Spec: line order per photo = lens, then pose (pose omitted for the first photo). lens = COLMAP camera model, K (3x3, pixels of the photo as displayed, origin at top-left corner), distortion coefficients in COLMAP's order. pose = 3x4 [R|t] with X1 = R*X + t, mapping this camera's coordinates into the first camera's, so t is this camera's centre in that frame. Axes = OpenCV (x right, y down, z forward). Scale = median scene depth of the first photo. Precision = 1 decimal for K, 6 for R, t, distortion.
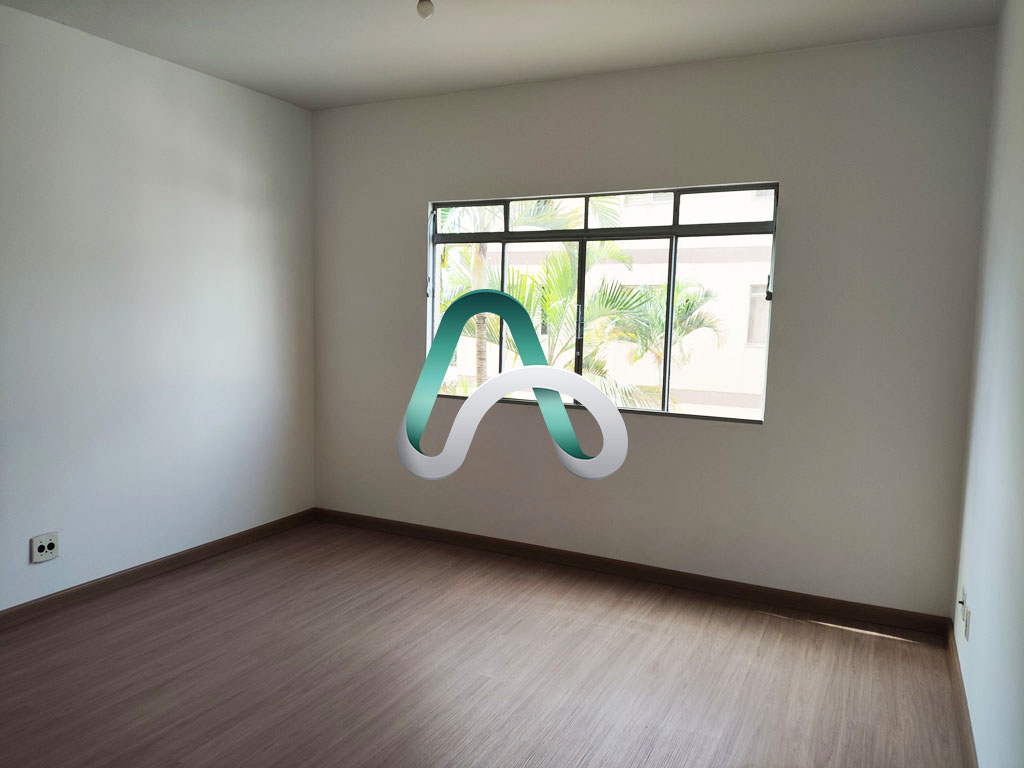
lens RADIAL K [[739.5, 0, 513.8], [0, 739.5, 394.5], [0, 0, 1]] dist [0.048119, -0.000352]
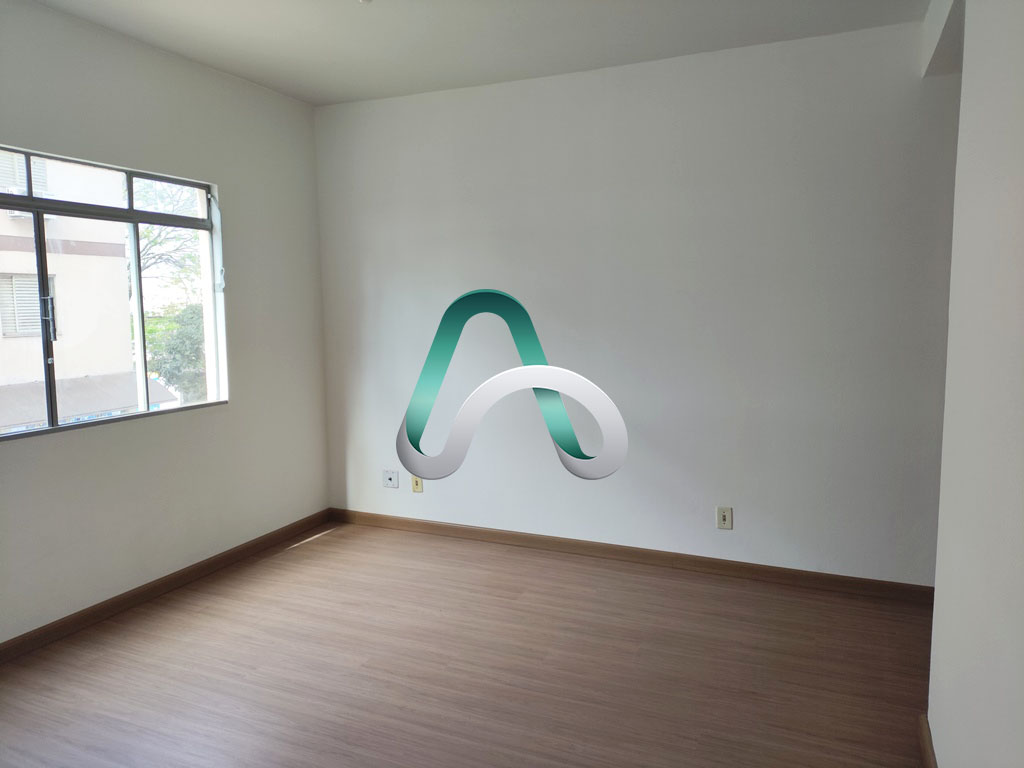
lens RADIAL K [[765.5, 0, 512.0], [0, 765.5, 384.0], [0, 0, 1]] dist [0.050350, -0.000220]
pose [[-0.054786, -0.133620, 0.989517, -0.821287], [0.106817, 0.984534, 0.138862, -0.102211], [-0.992768, 0.113305, -0.039666, 0.618921]]
